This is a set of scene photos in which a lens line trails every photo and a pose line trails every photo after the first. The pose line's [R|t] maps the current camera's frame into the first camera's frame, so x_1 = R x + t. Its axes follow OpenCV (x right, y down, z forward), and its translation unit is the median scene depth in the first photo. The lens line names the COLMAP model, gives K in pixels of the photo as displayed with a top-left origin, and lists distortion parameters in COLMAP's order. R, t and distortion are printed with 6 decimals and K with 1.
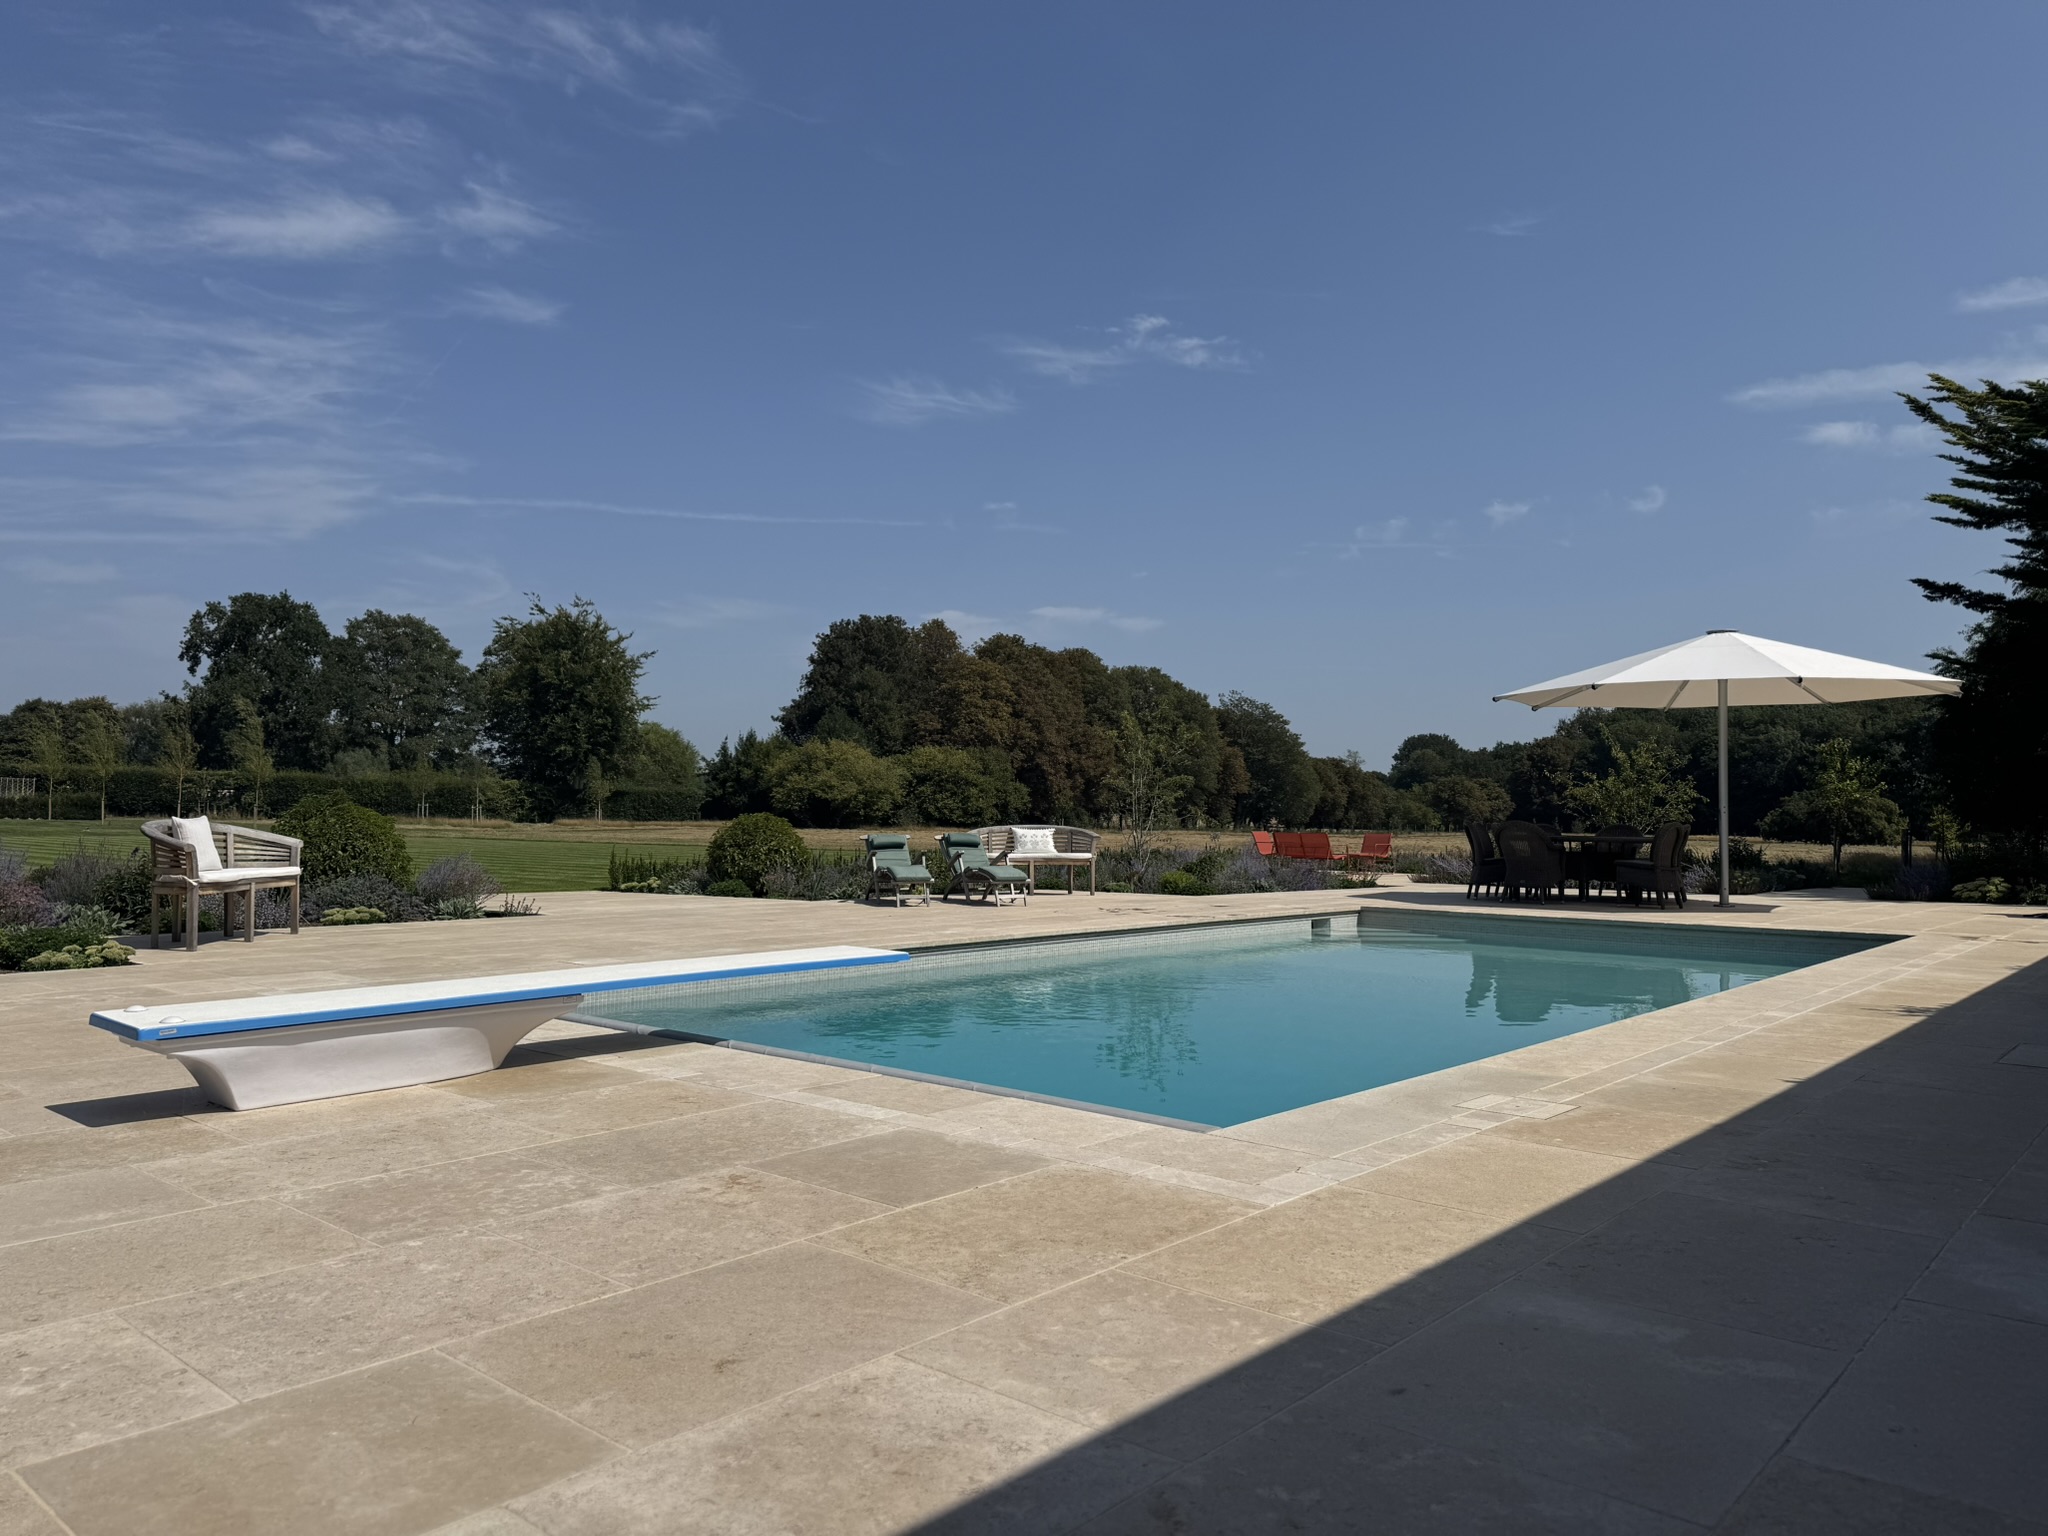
lens RADIAL K [[1430.0, 0, 1024.0], [0, 1430.0, 768.0], [0, 0, 1]] dist [0.119273, -0.195618]
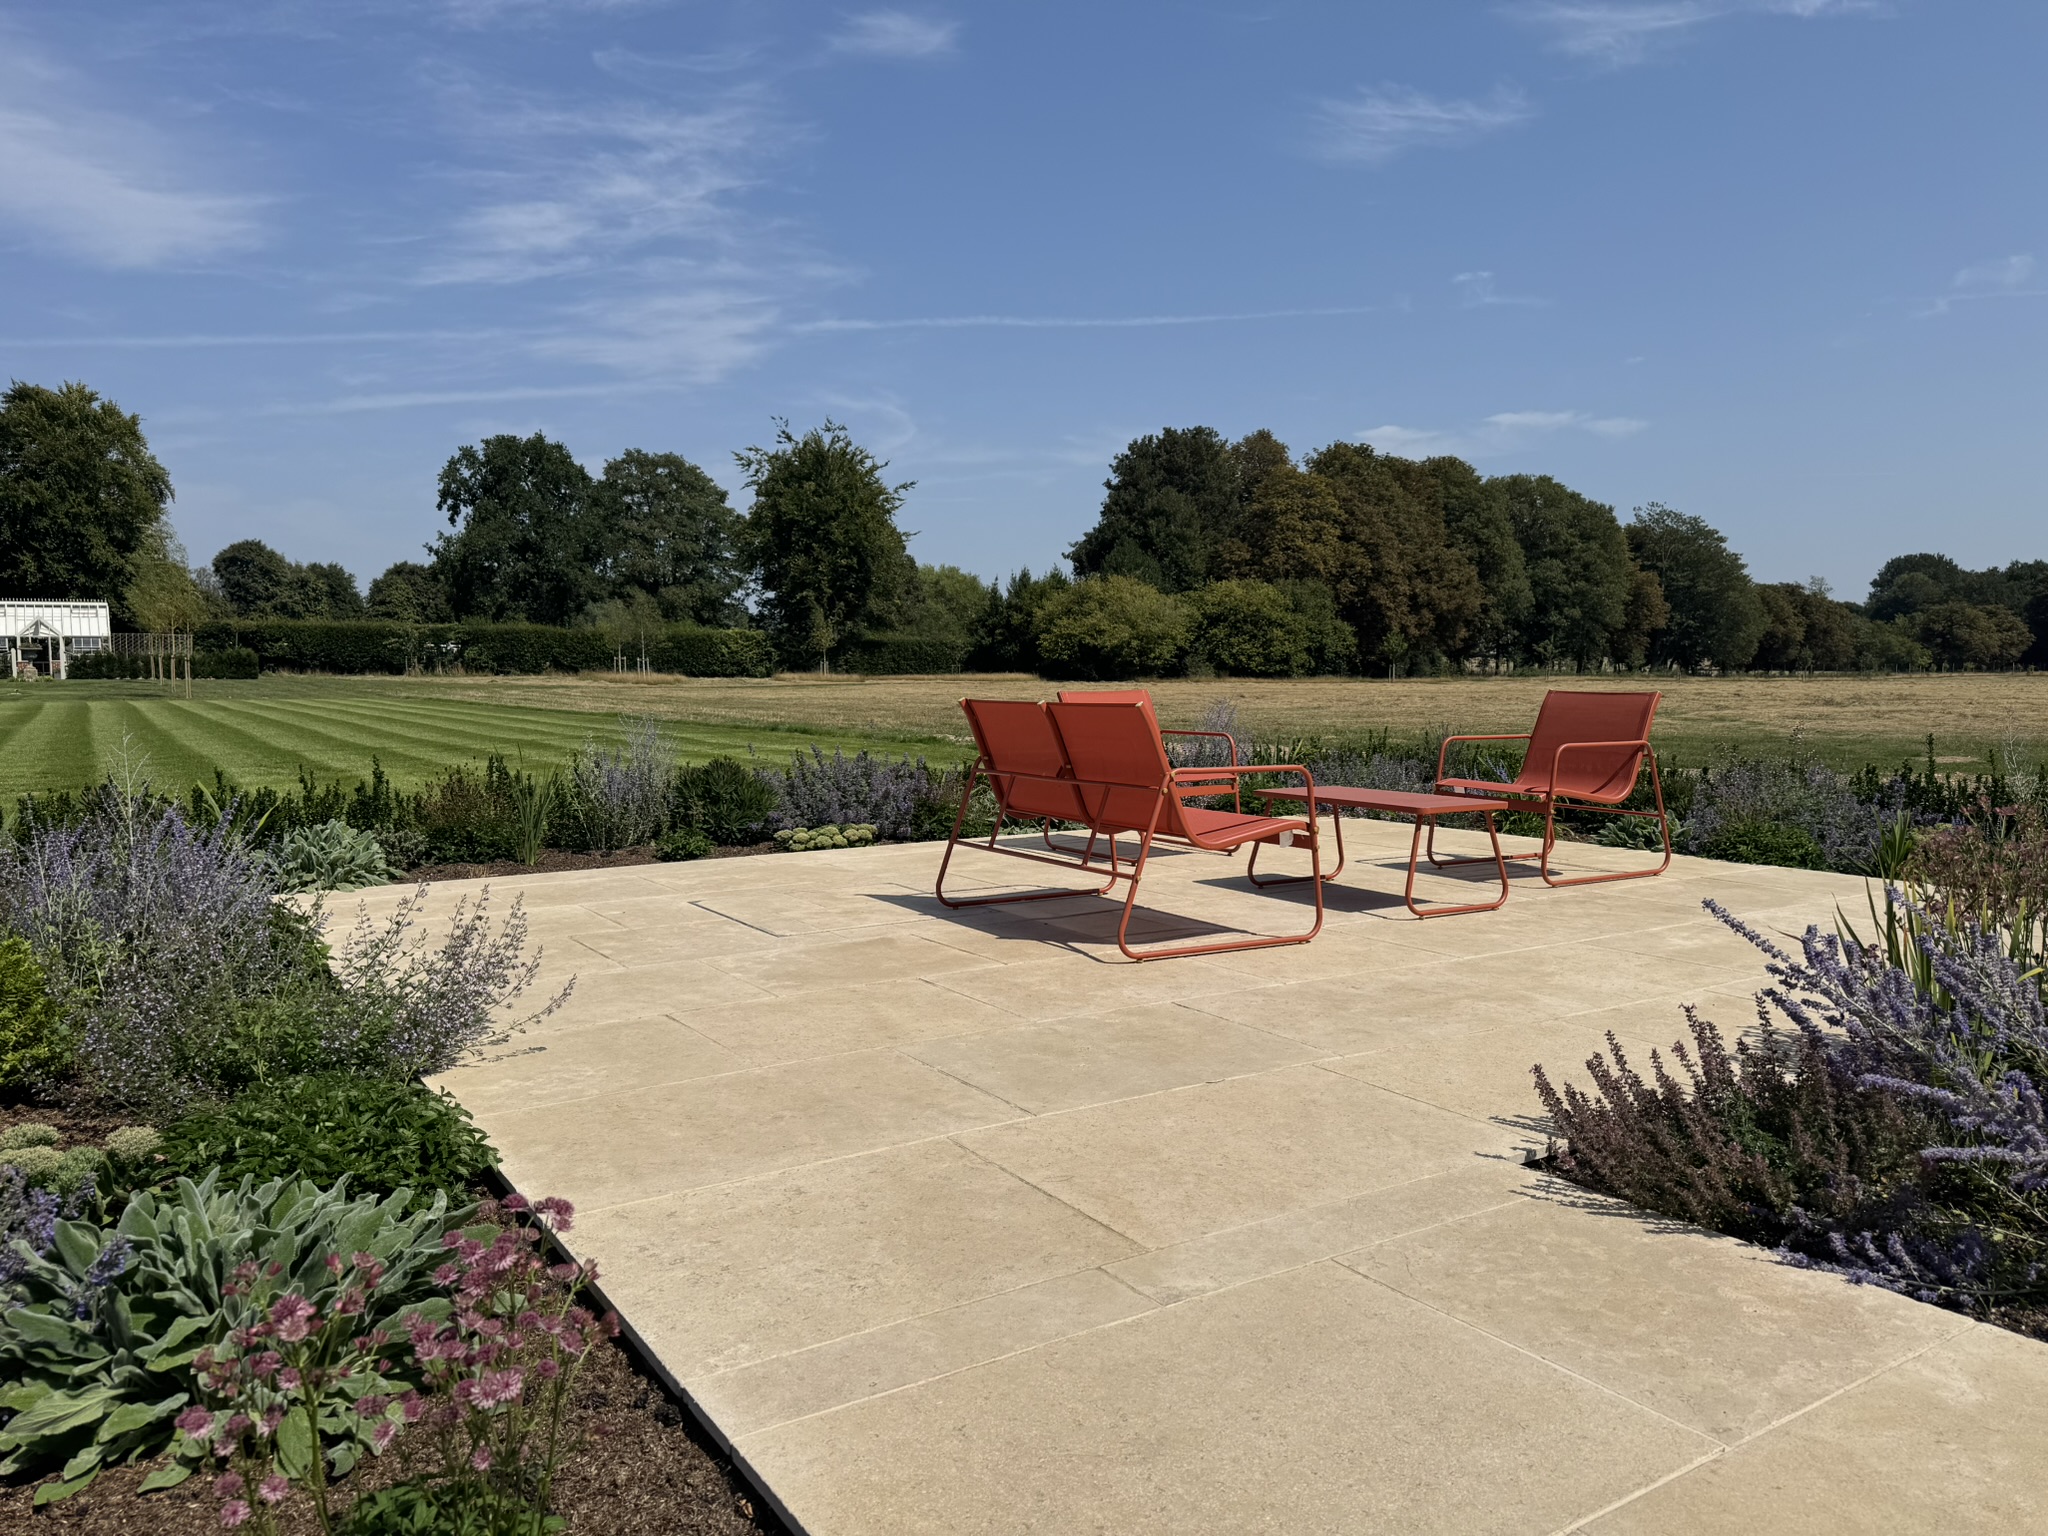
lens RADIAL K [[1400.8, 0, 1018.2], [0, 1400.8, 798.6], [0, 0, 1]] dist [0.124307, -0.186604]
pose [[0.959730, 0.011761, -0.280679, 0.044358], [0.023807, 0.992124, 0.122975, 0.006909], [0.279915, -0.124705, 0.951891, 0.160707]]
